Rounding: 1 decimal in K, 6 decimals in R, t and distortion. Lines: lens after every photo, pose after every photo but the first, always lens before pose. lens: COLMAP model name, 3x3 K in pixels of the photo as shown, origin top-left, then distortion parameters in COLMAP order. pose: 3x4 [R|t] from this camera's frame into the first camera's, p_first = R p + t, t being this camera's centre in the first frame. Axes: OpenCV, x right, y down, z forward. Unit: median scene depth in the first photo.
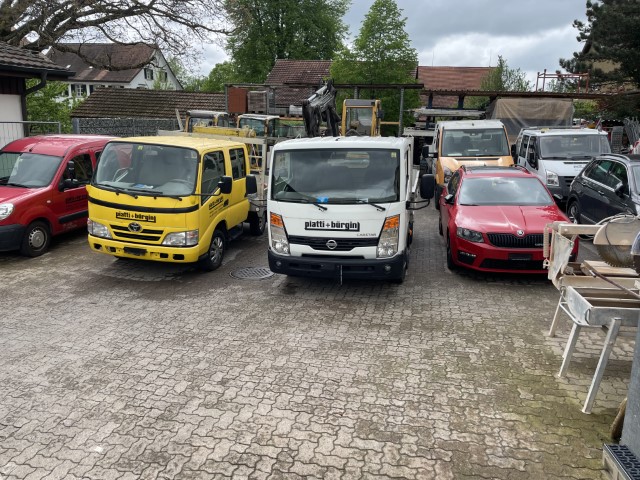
lens RADIAL K [[487.0, 0, 319.8], [0, 487.0, 241.4], [0, 0, 1]] dist [0.086704, -0.117496]
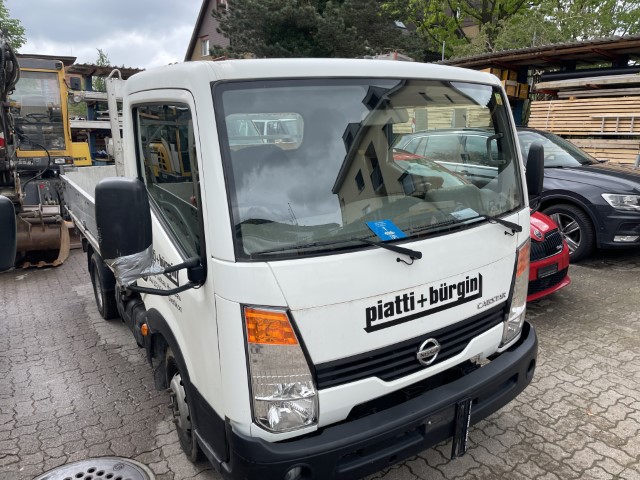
lens RADIAL K [[487.0, 0, 322.5], [0, 487.0, 241.7], [0, 0, 1]] dist [0.086704, -0.117496]
pose [[0.703462, -0.169600, 0.690200, -0.253977], [0.178301, 0.982168, 0.059618, -0.103862], [-0.688004, 0.081124, 0.721158, 0.779281]]
